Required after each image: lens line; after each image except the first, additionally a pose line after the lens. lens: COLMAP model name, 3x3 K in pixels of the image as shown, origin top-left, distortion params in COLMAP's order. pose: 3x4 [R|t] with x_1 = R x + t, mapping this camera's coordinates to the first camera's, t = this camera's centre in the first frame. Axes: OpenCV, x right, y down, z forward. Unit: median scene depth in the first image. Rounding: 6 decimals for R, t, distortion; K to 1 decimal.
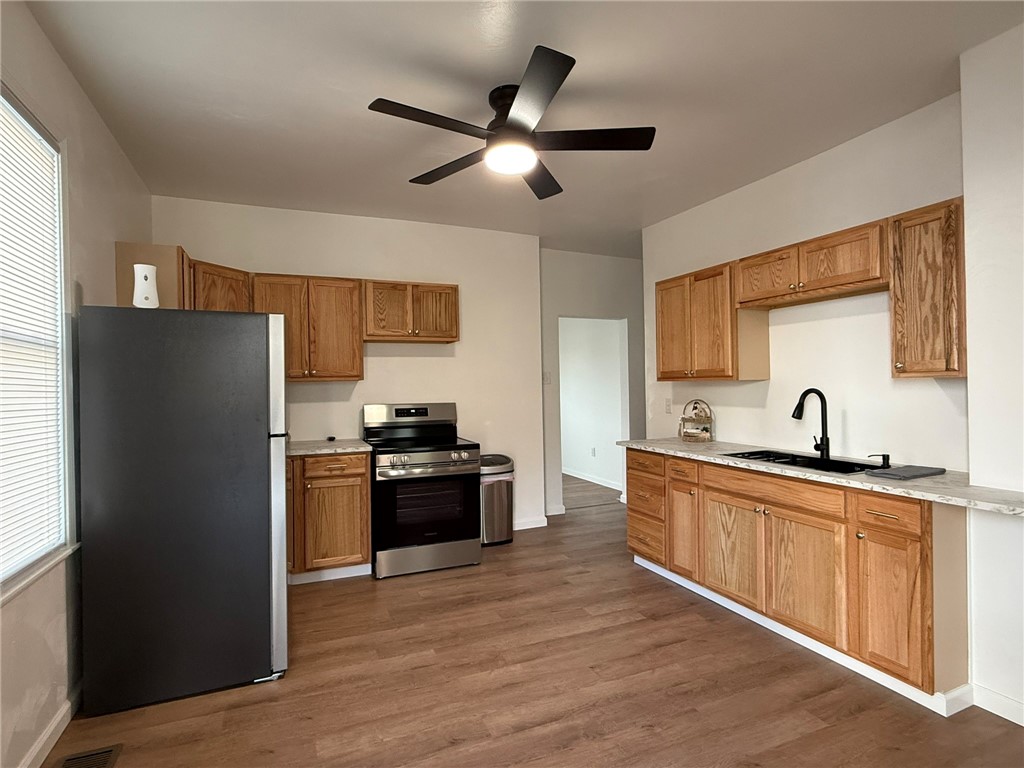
lens RADIAL K [[520.6, 0, 506.2], [0, 520.6, 381.2], [0, 0, 1]] dist [-0.001530, 0.002172]
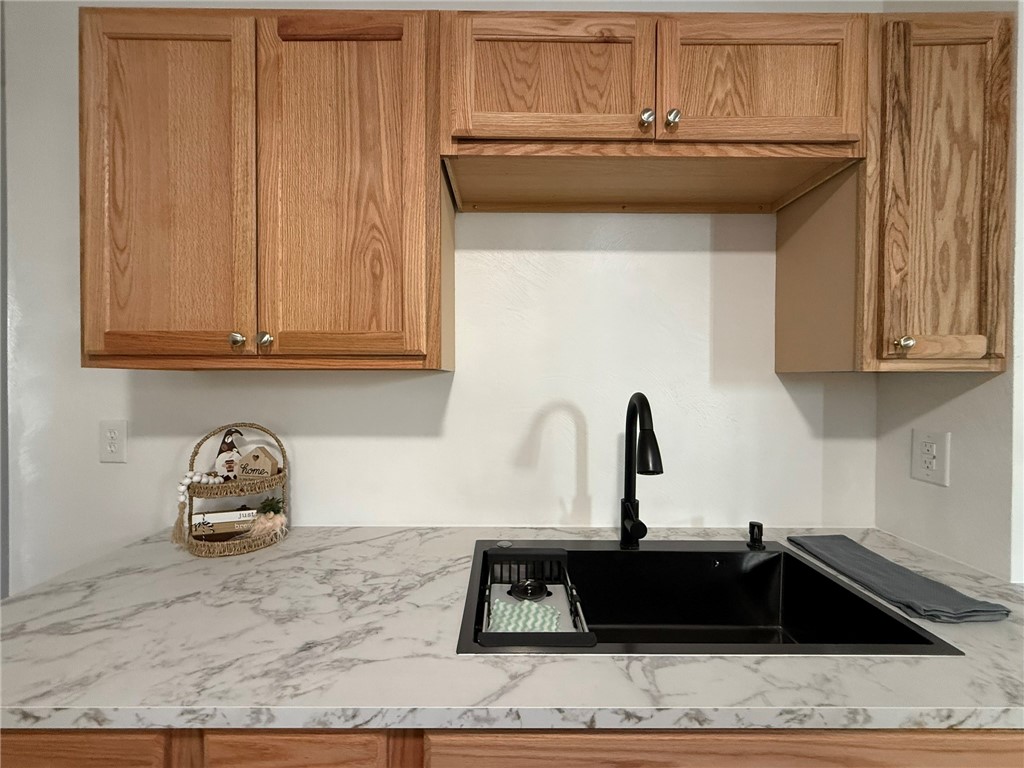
lens RADIAL K [[406.9, 0, 510.5], [0, 406.9, 384.2], [0, 0, 1]] dist [-0.001052, 0.000764]
pose [[0.389846, 0.010216, 0.920824, 0.269662], [-0.014647, 0.999881, -0.004892, 0.010902], [-0.920764, -0.011580, 0.389949, 1.058392]]
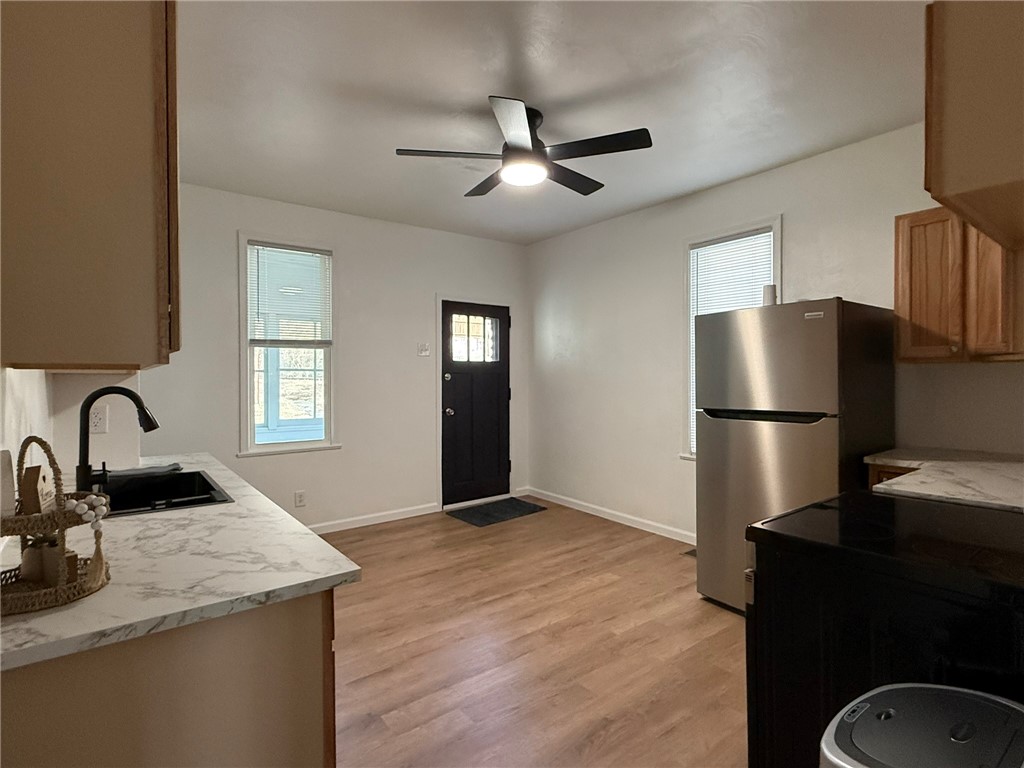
lens RADIAL K [[520.6, 0, 512.6], [0, 520.6, 380.4], [0, 0, 1]] dist [-0.001530, 0.002172]
pose [[-0.969718, 0.020924, -0.243328, 0.289905], [0.021022, 0.999777, 0.002194, 0.016626], [0.243319, -0.002988, -0.969942, 1.912670]]
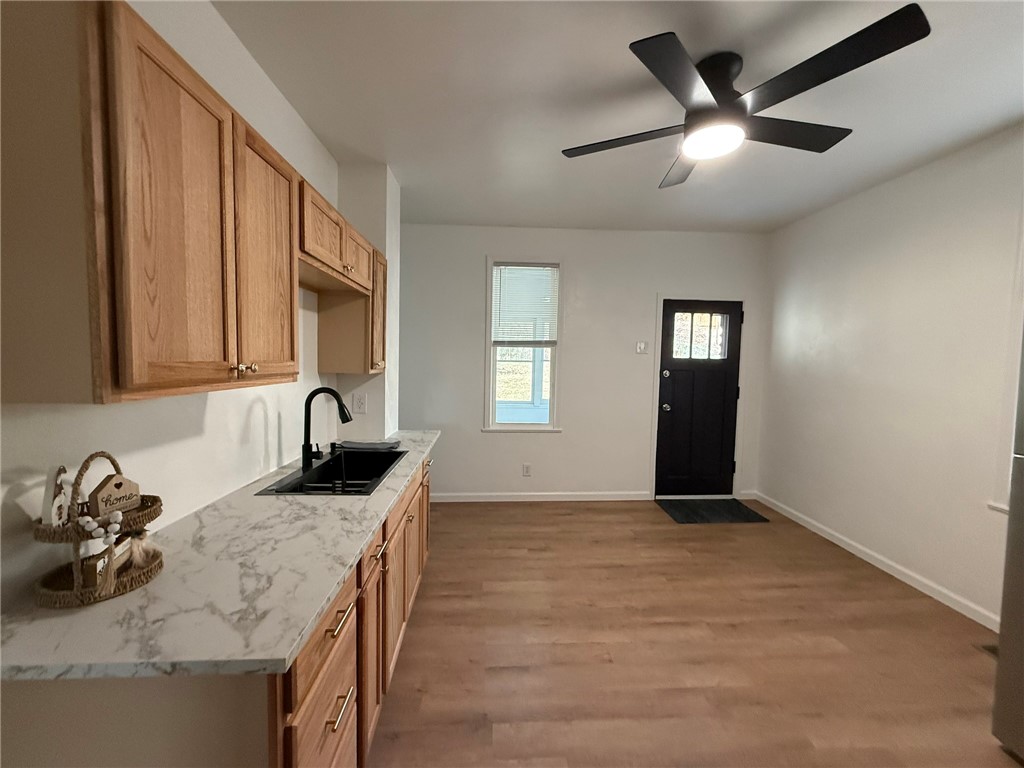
lens RADIAL K [[406.9, 0, 509.1], [0, 406.9, 381.5], [0, 0, 1]] dist [-0.001052, 0.000764]
pose [[-0.936875, -0.021225, 0.349021, 0.077636], [-0.006877, 0.999081, 0.042298, -0.028469], [-0.349598, 0.037227, -0.936160, 1.662033]]
